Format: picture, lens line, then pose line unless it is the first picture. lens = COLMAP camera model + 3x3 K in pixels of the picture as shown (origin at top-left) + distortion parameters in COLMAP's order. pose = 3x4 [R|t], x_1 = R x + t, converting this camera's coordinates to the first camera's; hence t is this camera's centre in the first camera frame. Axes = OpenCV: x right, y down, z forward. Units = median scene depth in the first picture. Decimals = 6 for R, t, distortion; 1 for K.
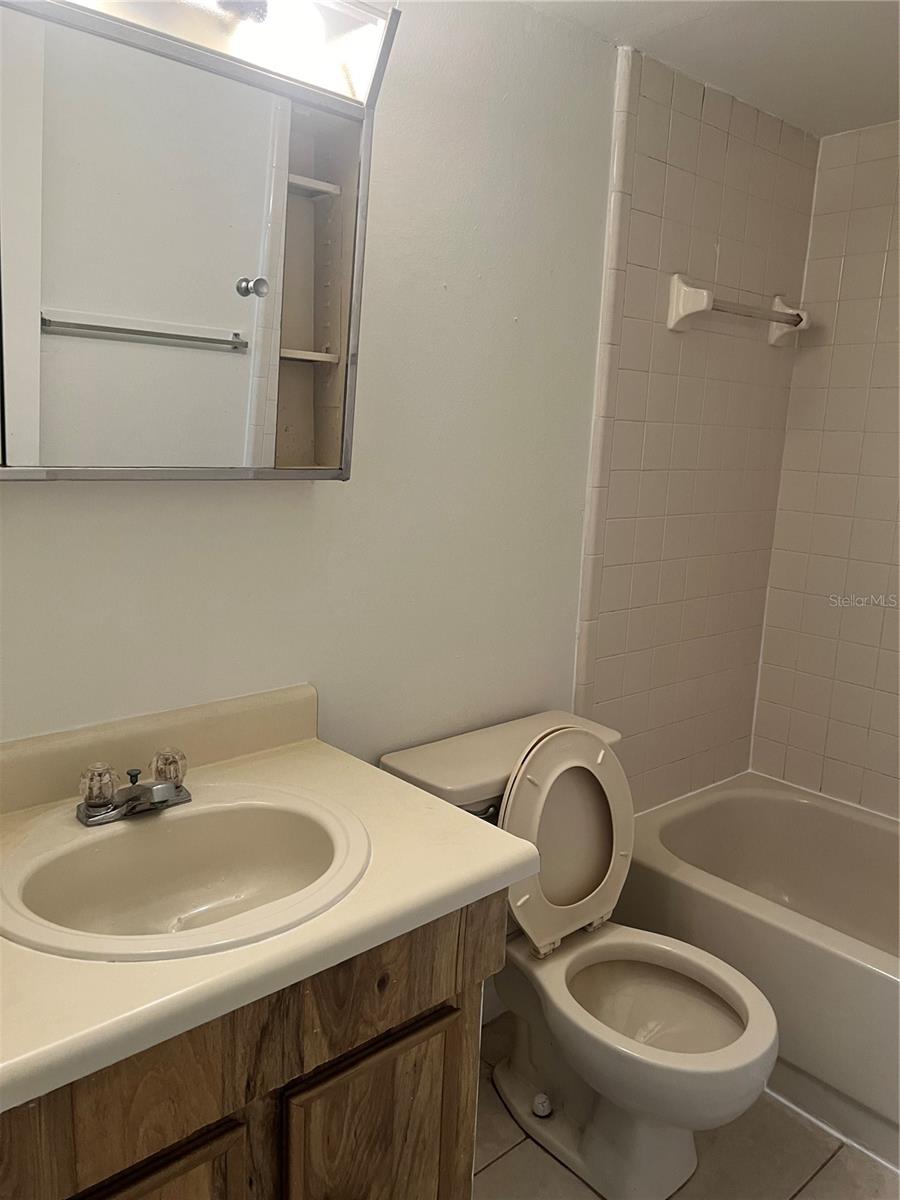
lens RADIAL K [[903.4, 0, 453.8], [0, 903.4, 607.0], [0, 0, 1]] dist [0.050704, -0.057675]
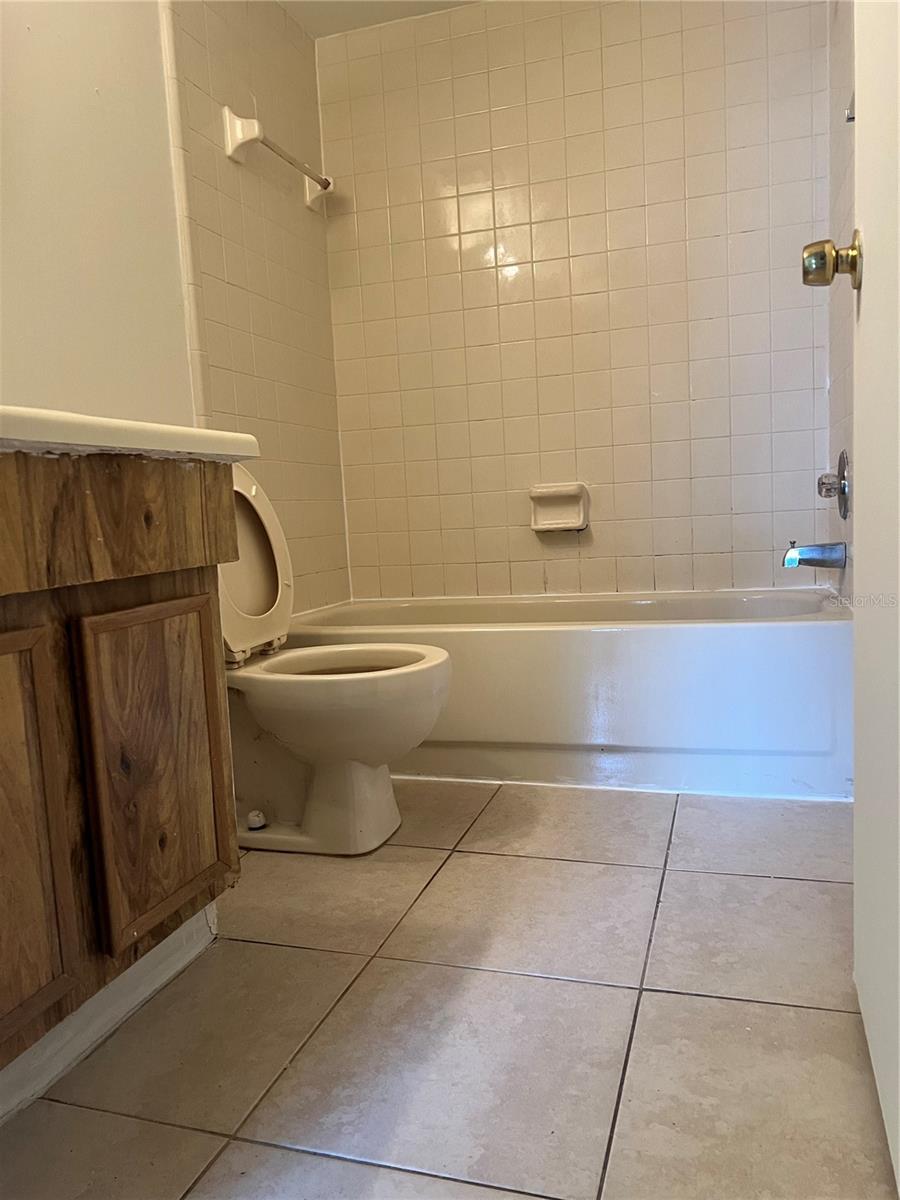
lens RADIAL K [[903.4, 0, 453.8], [0, 903.4, 607.0], [0, 0, 1]] dist [0.050704, -0.057675]
pose [[0.853811, -0.144219, 0.500208, -0.289108], [0.181124, 0.983124, -0.025710, 0.554346], [-0.488059, 0.112551, 0.865524, -0.054730]]
